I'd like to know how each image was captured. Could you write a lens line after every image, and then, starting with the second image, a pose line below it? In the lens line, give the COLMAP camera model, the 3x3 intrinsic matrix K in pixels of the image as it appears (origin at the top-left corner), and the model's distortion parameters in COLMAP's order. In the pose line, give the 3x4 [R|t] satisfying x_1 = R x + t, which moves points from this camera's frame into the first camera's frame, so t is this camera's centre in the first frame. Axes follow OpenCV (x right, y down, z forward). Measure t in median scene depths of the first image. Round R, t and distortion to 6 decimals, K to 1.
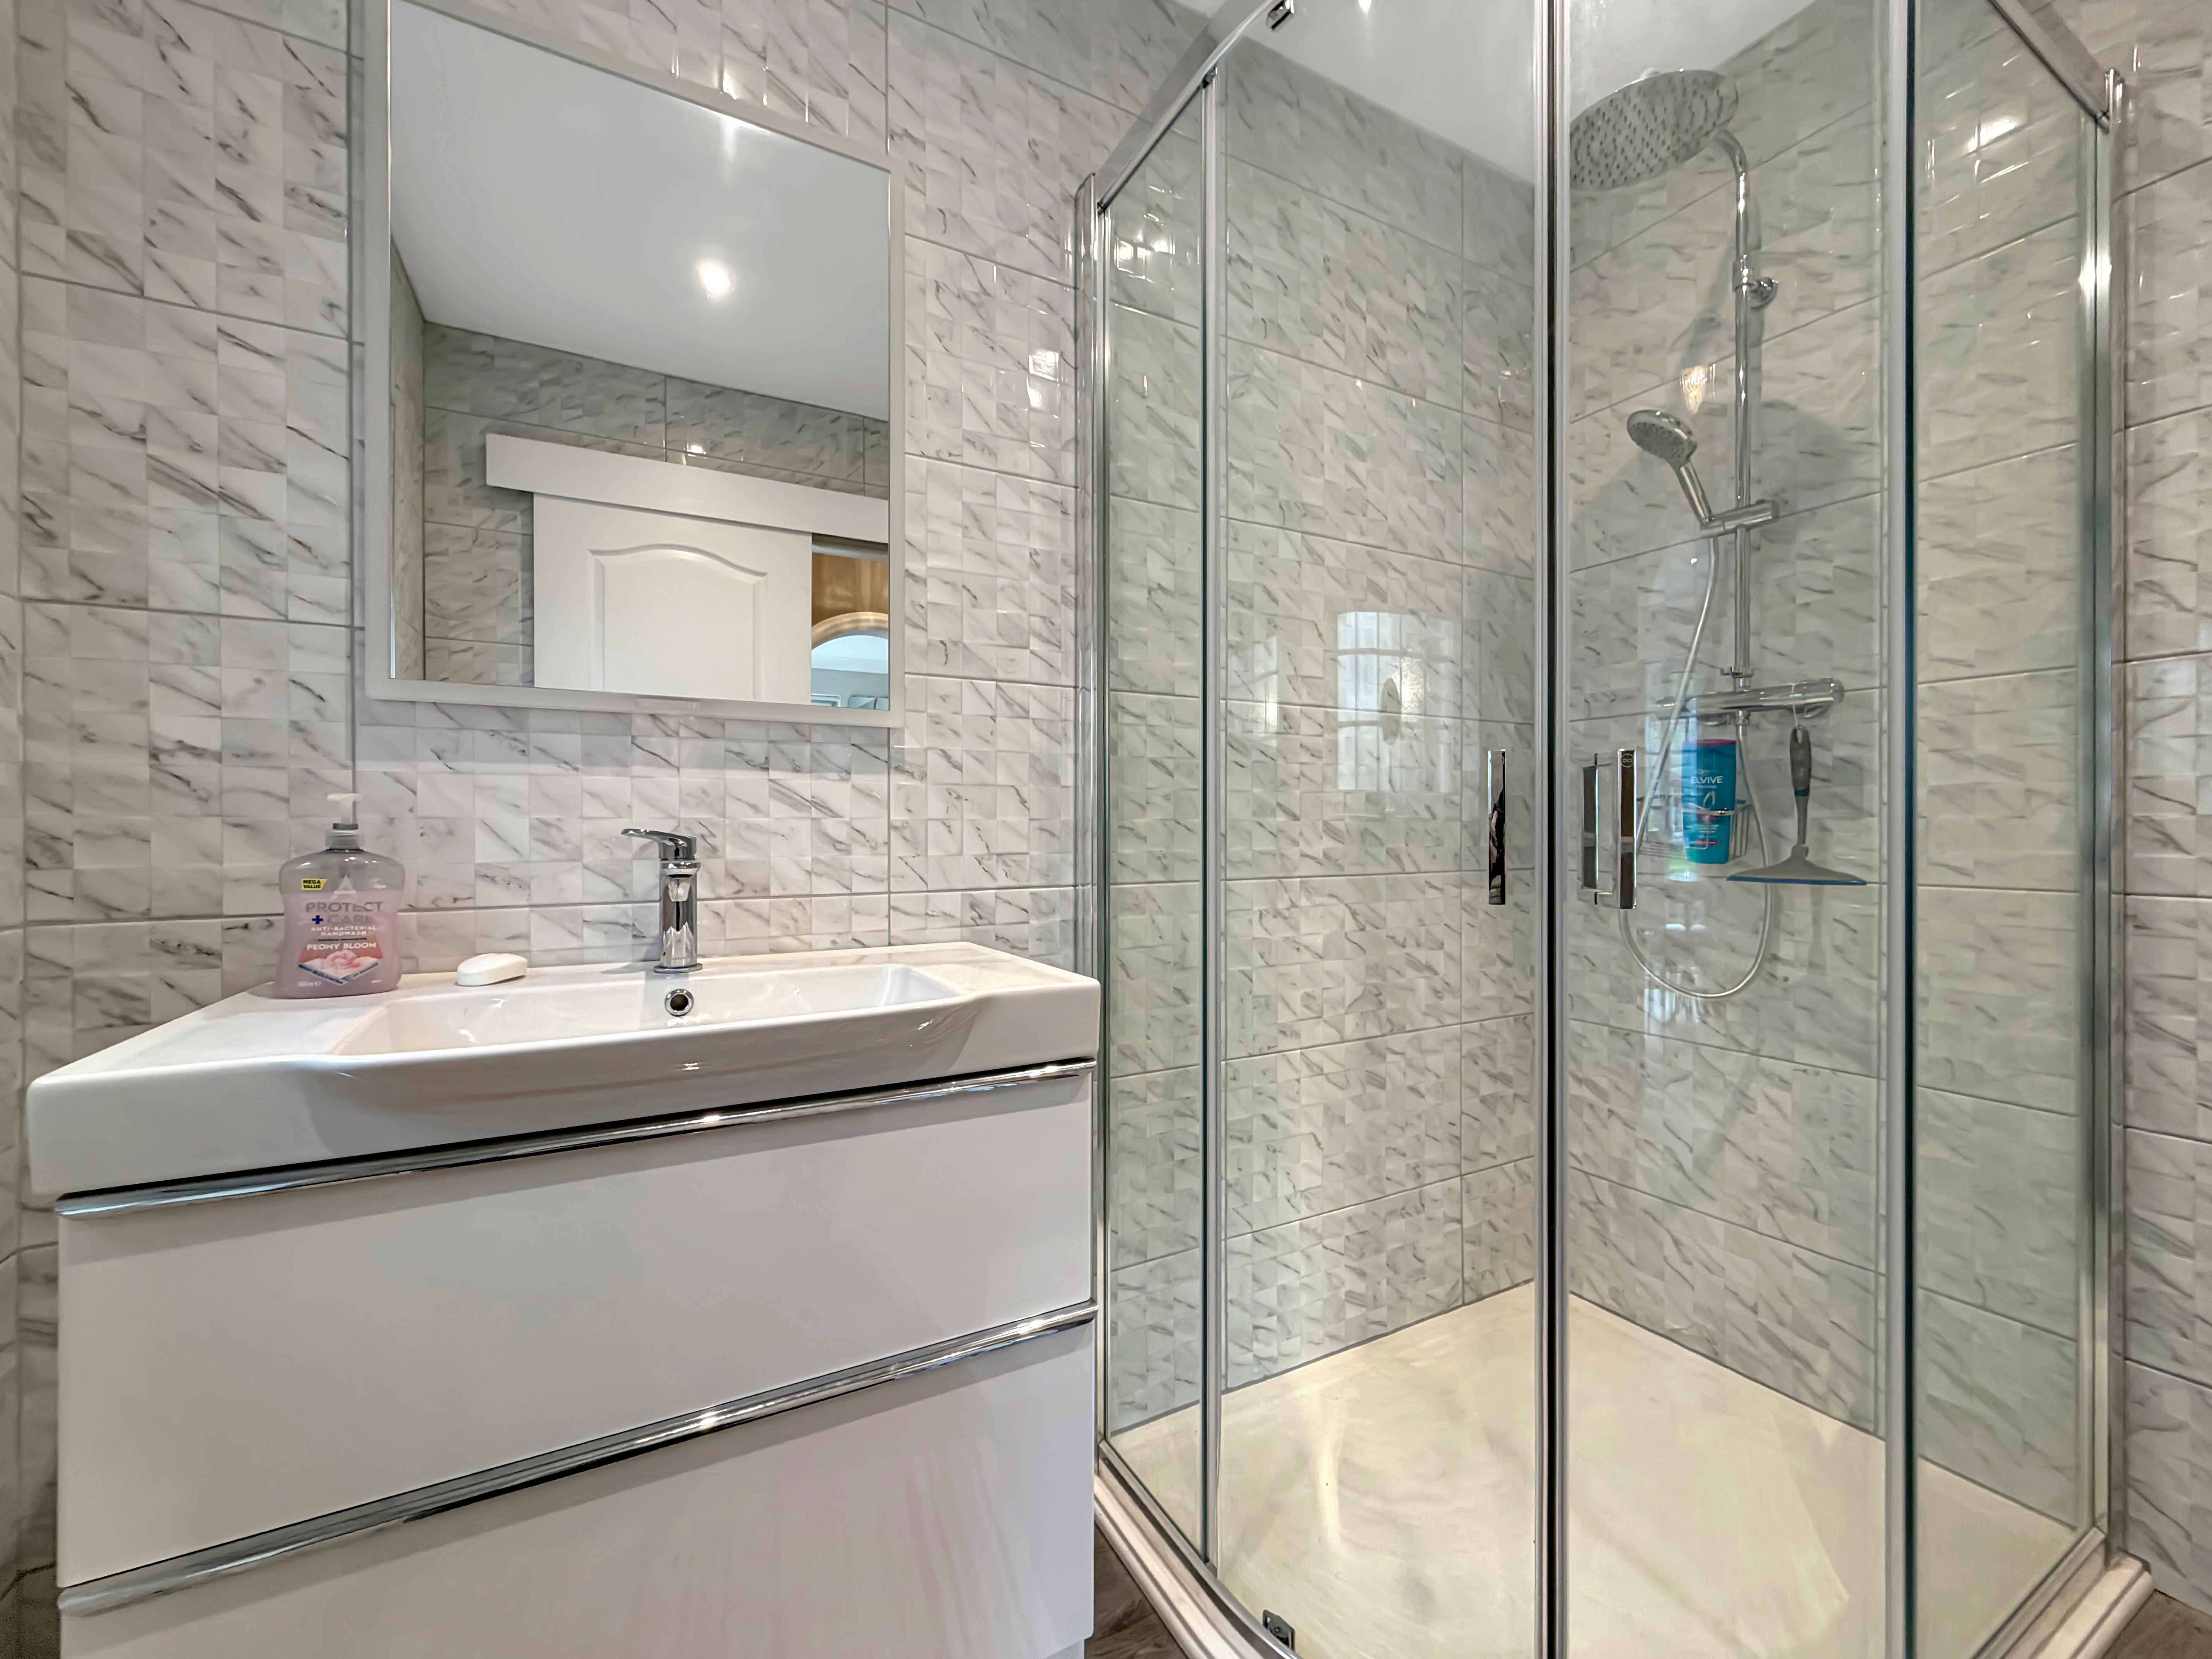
lens RADIAL K [[893.0, 0, 1115.0], [0, 893.0, 838.4], [0, 0, 1]] dist [-0.000761, -0.000242]
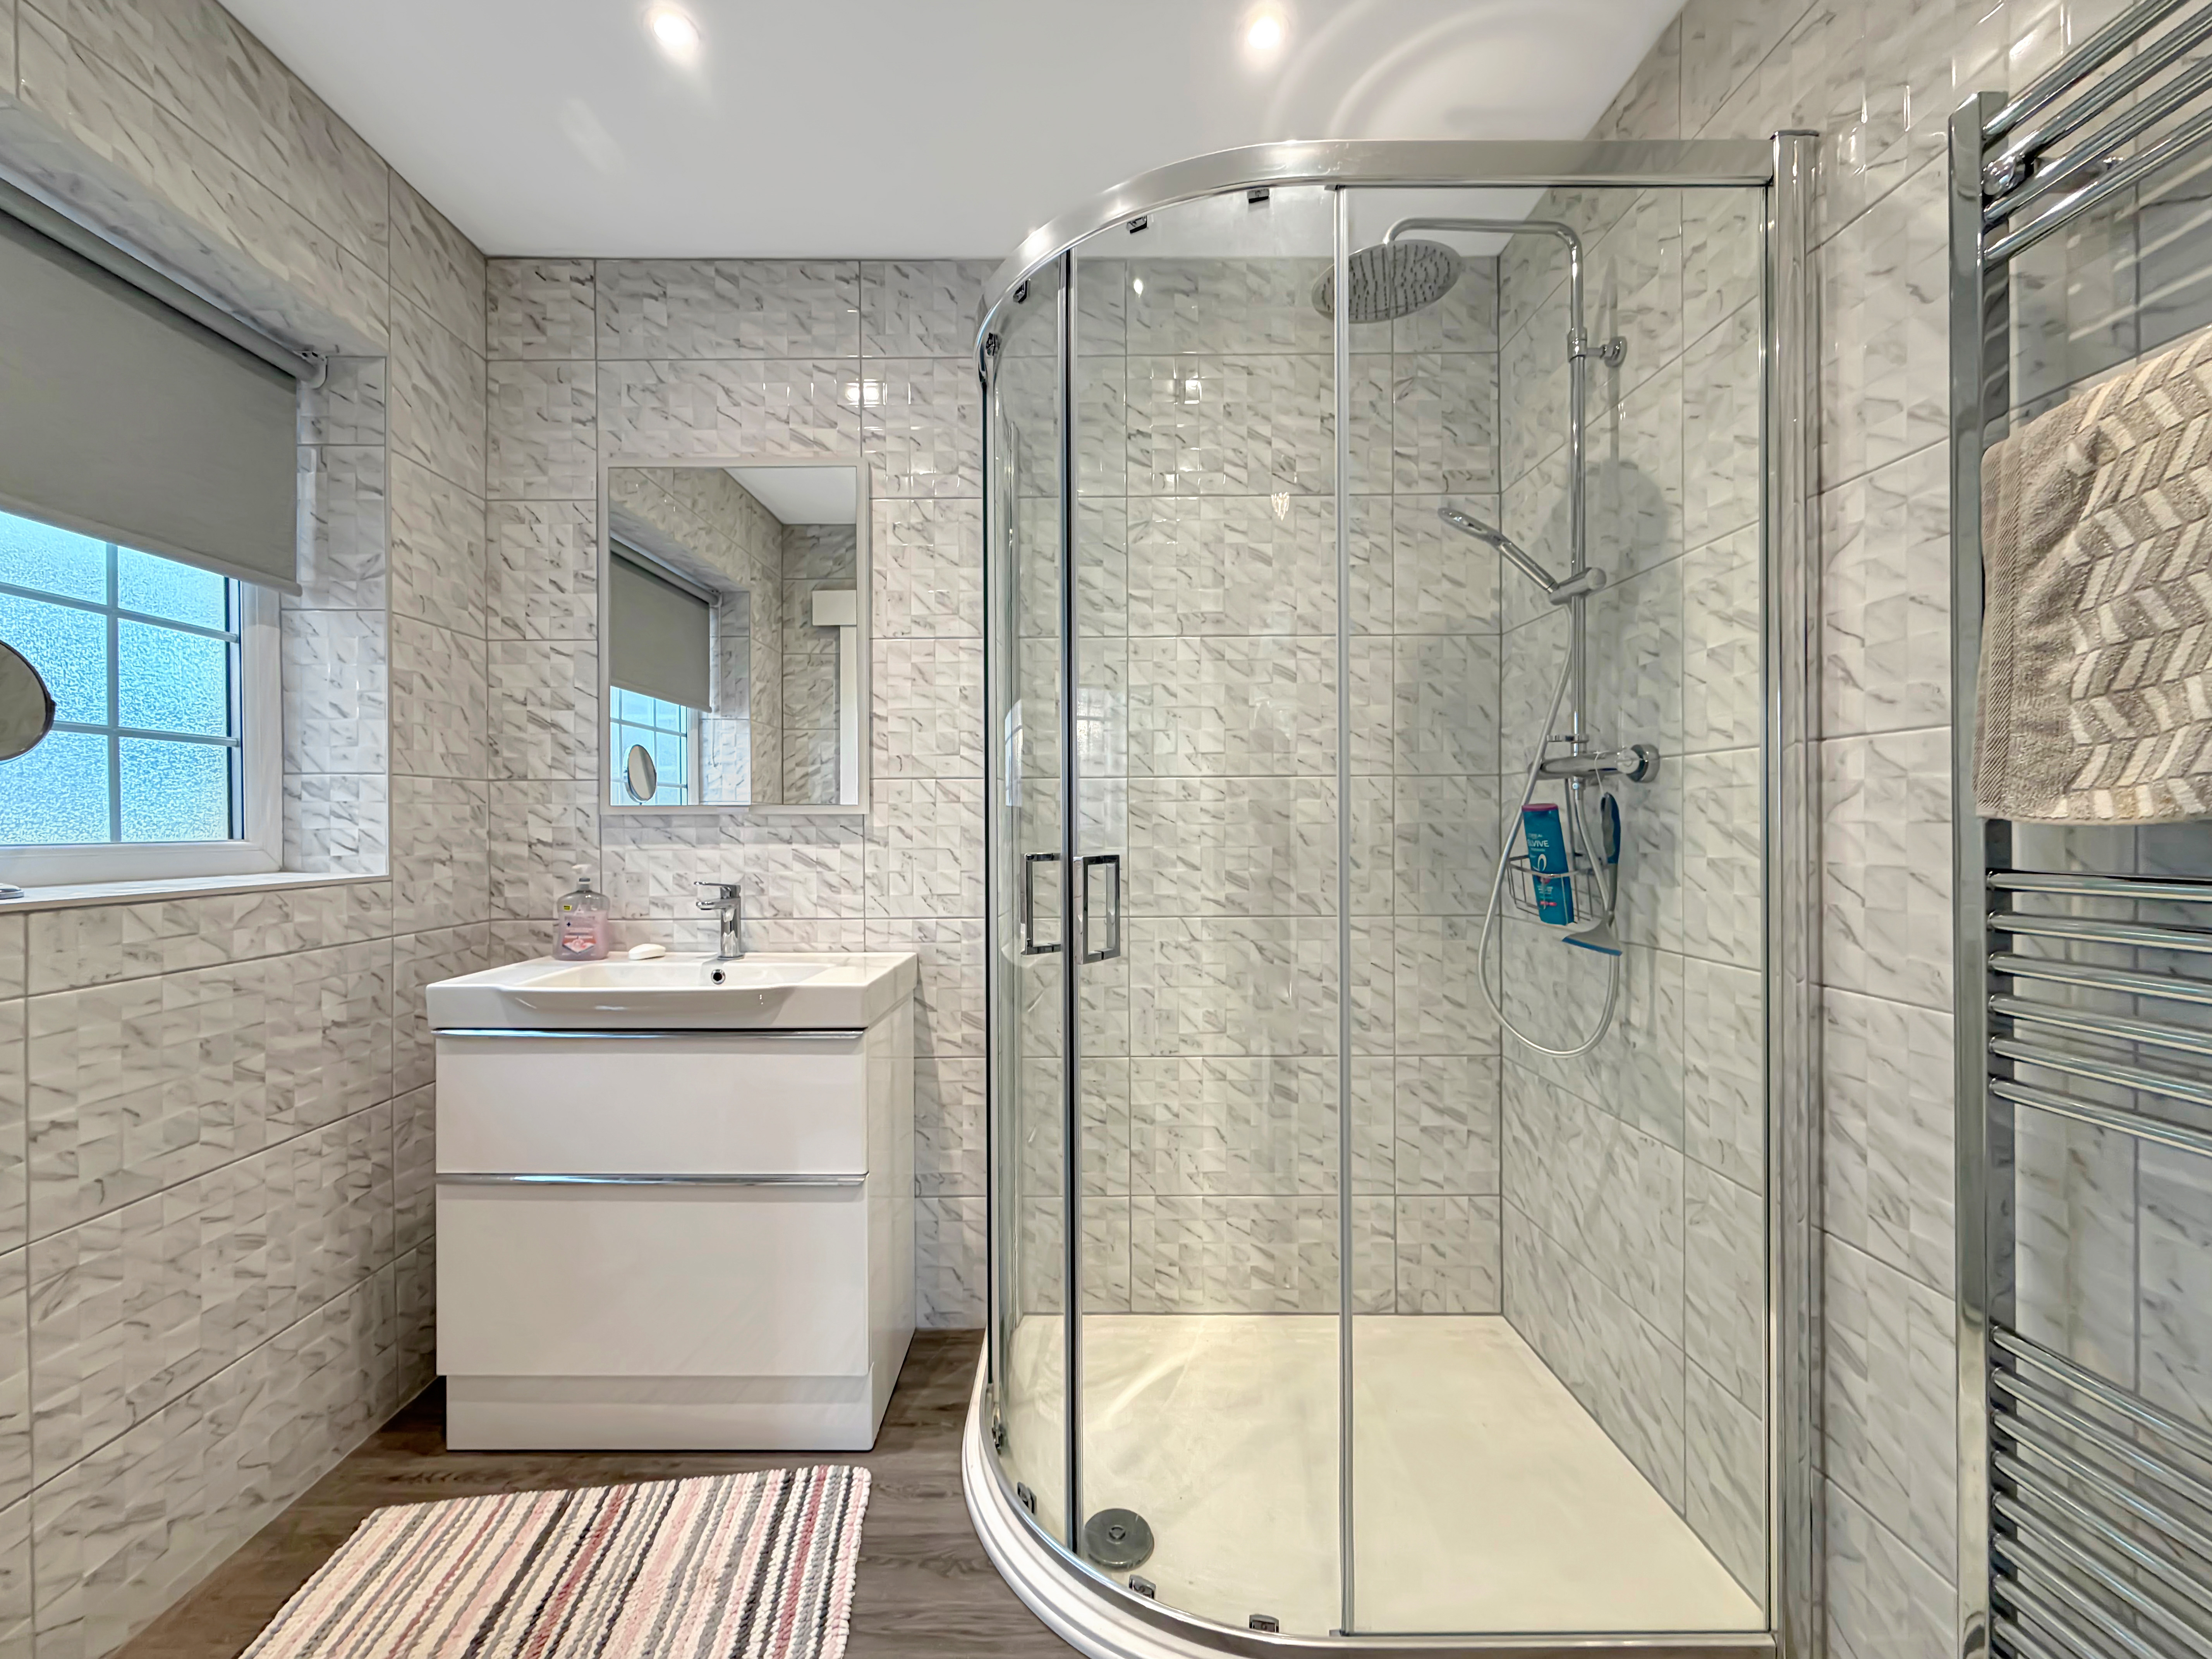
lens RADIAL K [[900.8, 0, 1098.8], [0, 900.8, 836.8], [0, 0, 1]] dist [-0.001260, -0.000023]
pose [[0.876154, 0.005269, -0.482003, 0.847524], [-0.003221, 0.999982, 0.005077, -0.089944], [0.482021, -0.002896, 0.876155, -0.190026]]
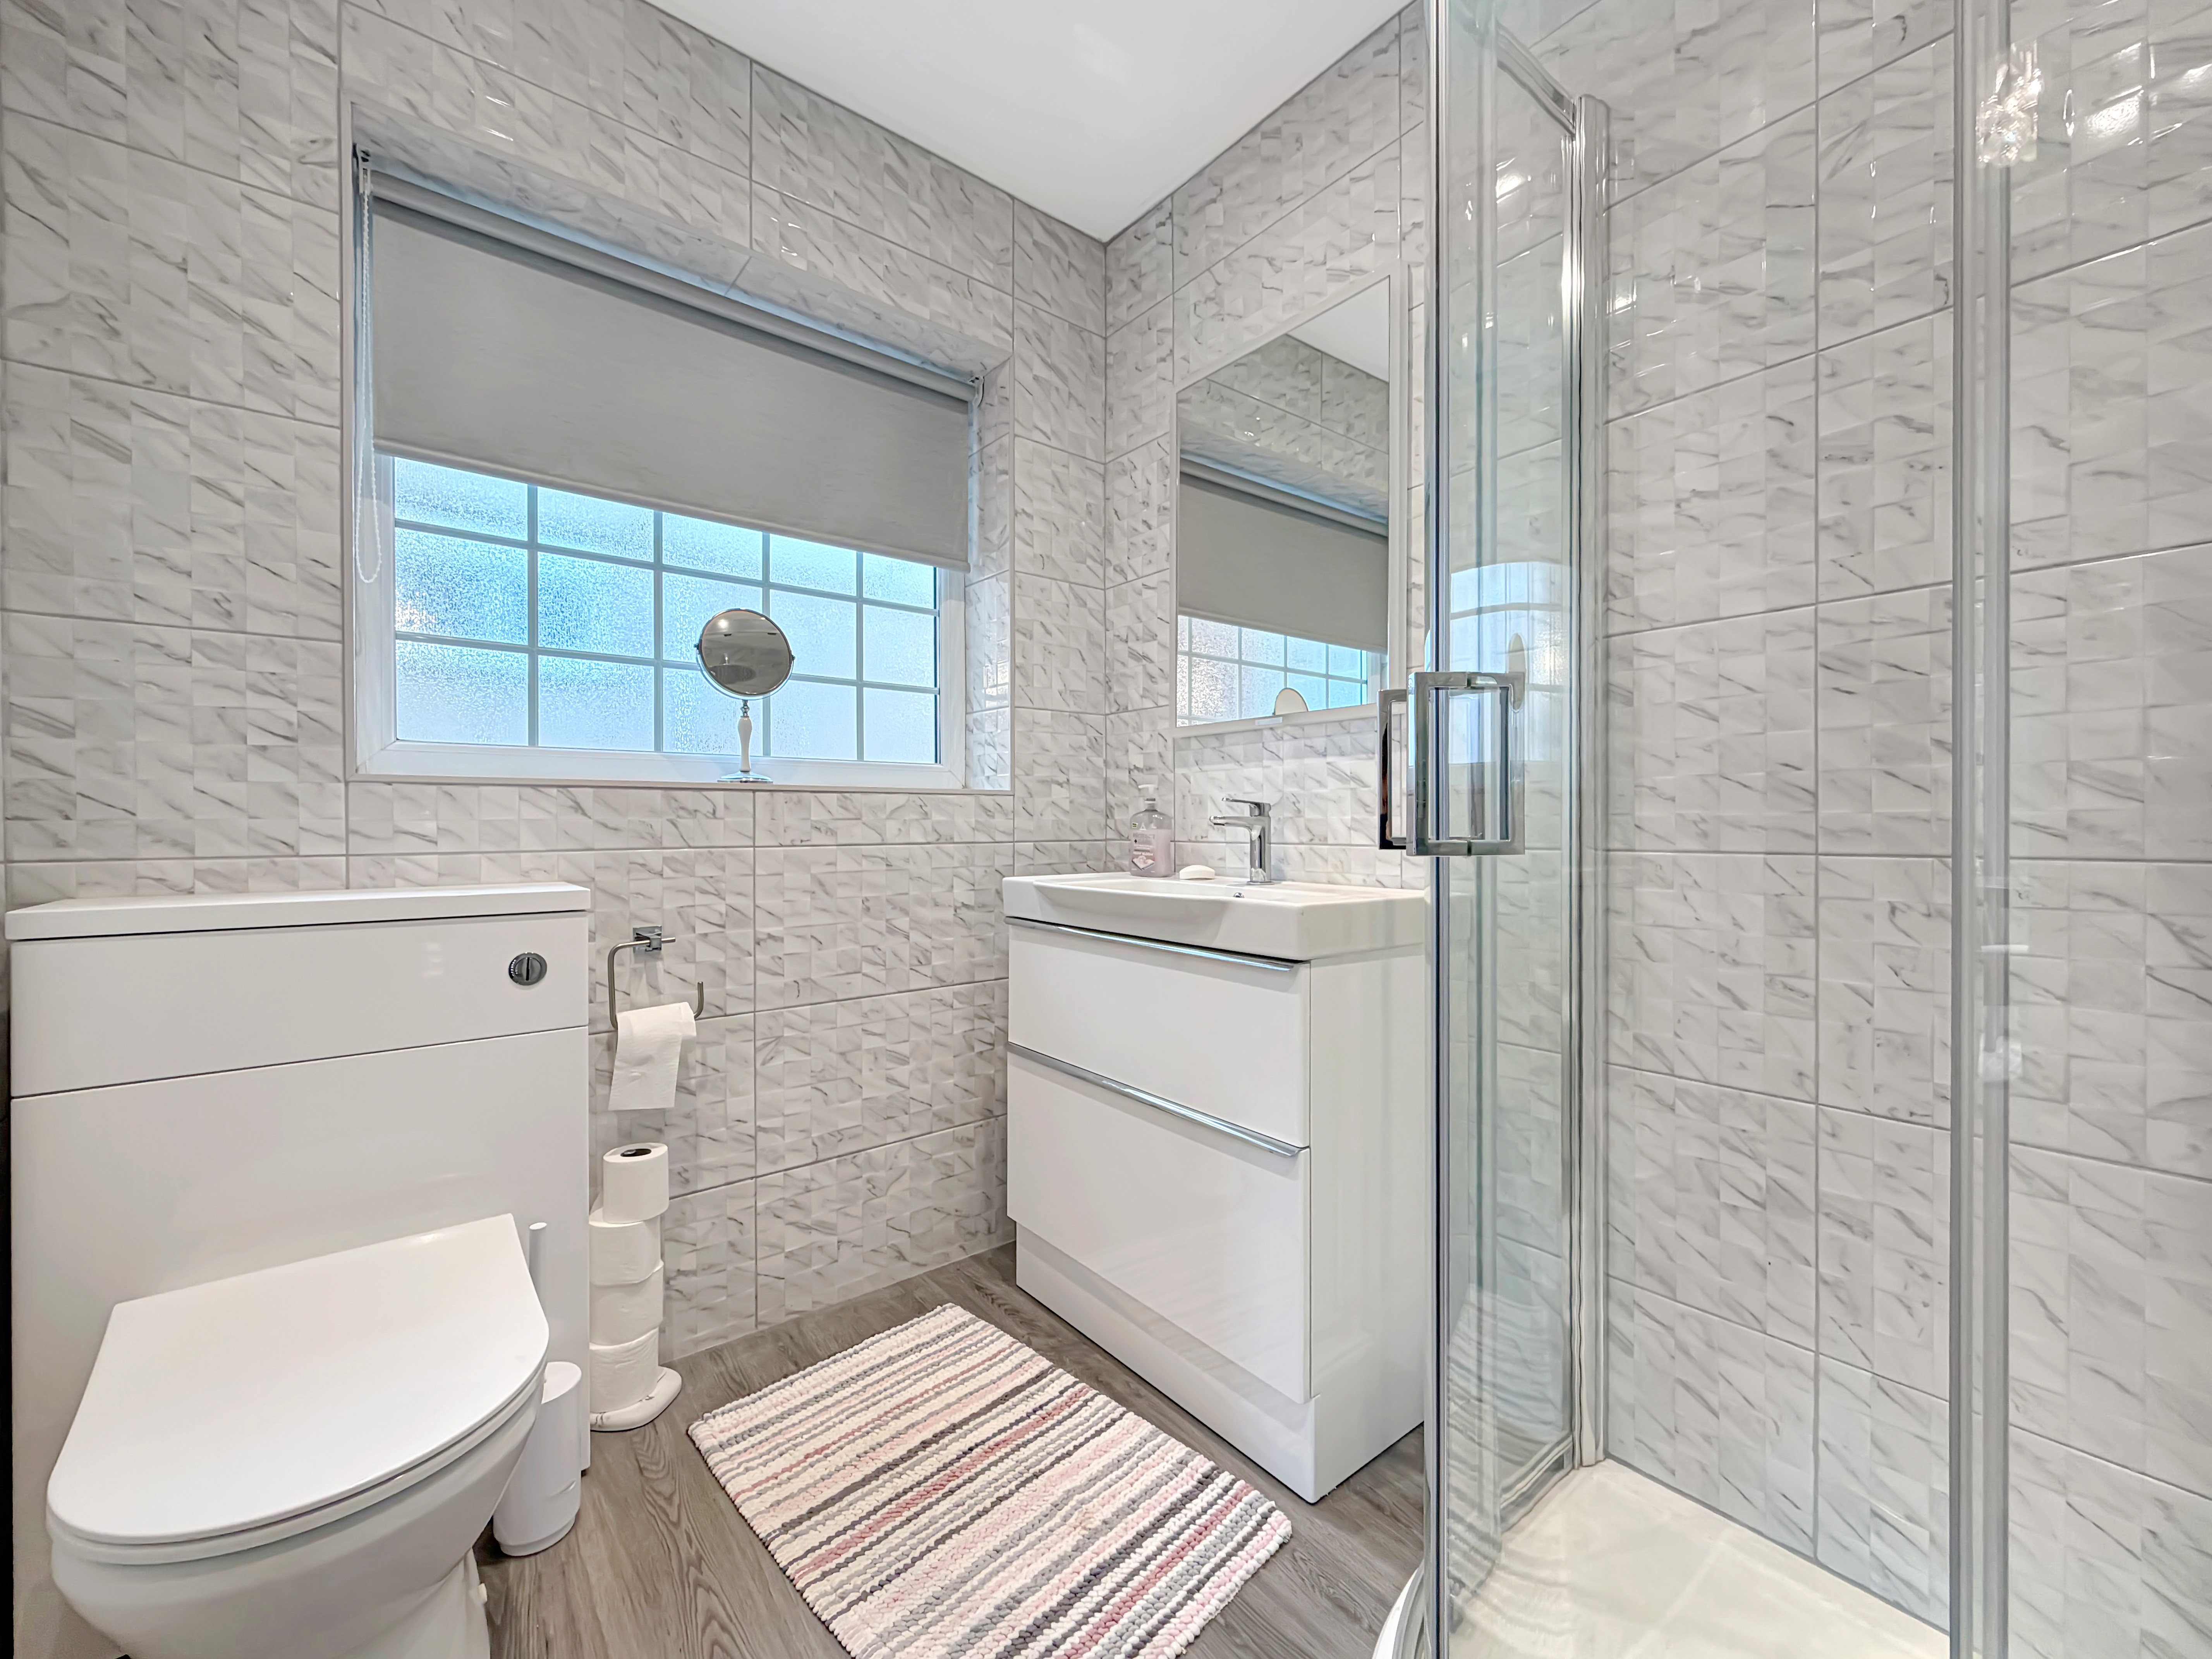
lens RADIAL K [[900.8, 0, 1098.8], [0, 900.8, 836.8], [0, 0, 1]] dist [-0.001260, -0.000023]
pose [[0.156503, 0.012779, -0.987595, 0.894402], [-0.013282, 0.999853, 0.010833, 0.038586], [0.987588, 0.011422, 0.156650, 0.370685]]
